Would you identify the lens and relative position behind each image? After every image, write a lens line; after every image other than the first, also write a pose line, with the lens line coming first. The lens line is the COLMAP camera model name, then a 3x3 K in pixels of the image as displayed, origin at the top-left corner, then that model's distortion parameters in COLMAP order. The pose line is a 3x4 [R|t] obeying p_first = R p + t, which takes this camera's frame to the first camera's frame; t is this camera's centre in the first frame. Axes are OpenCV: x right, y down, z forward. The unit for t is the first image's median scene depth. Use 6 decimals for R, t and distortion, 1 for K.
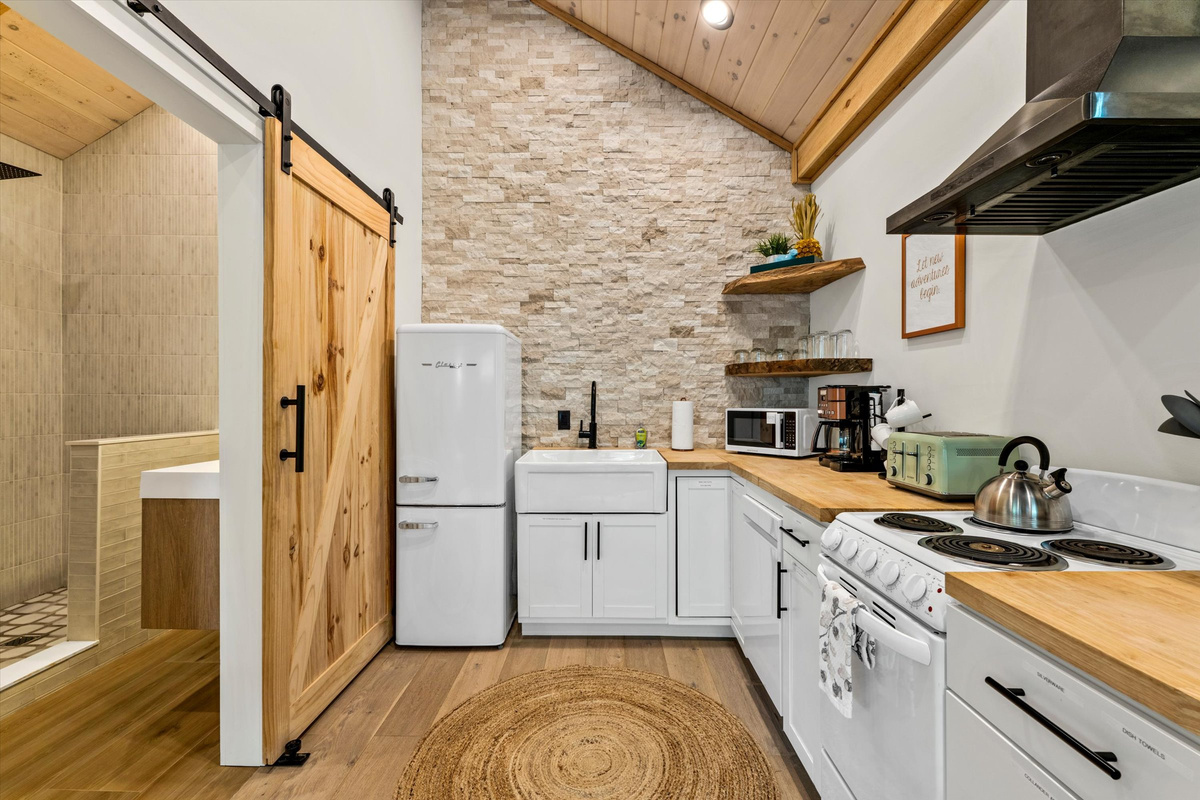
lens RADIAL K [[481.8, 0, 588.1], [0, 481.8, 397.9], [0, 0, 1]] dist [0.000487, -0.000029]
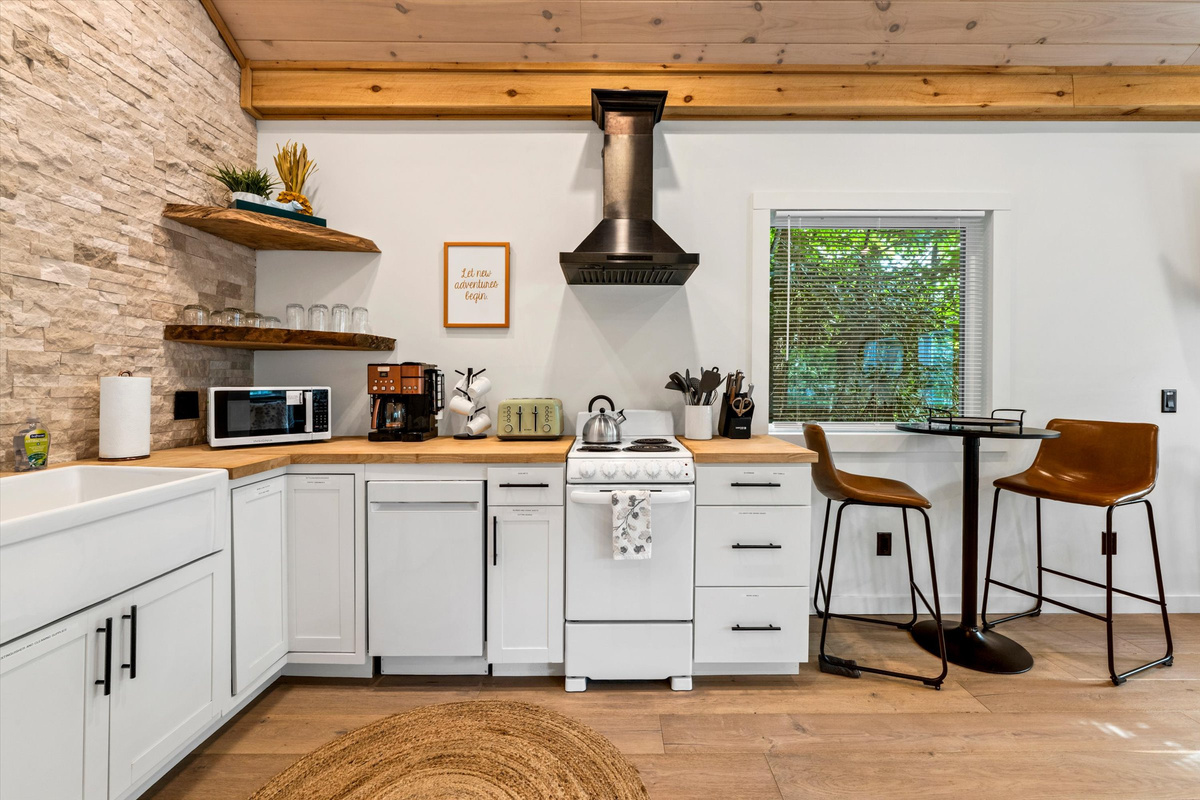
lens RADIAL K [[481.8, 0, 620.2], [0, 481.8, 391.3], [0, 0, 1]] dist [0.000487, -0.000029]
pose [[-0.009392, -0.017450, 0.999804, -0.393417], [-0.002080, 0.999846, 0.017431, 0.012584], [-0.999954, -0.001916, -0.009427, 0.378275]]
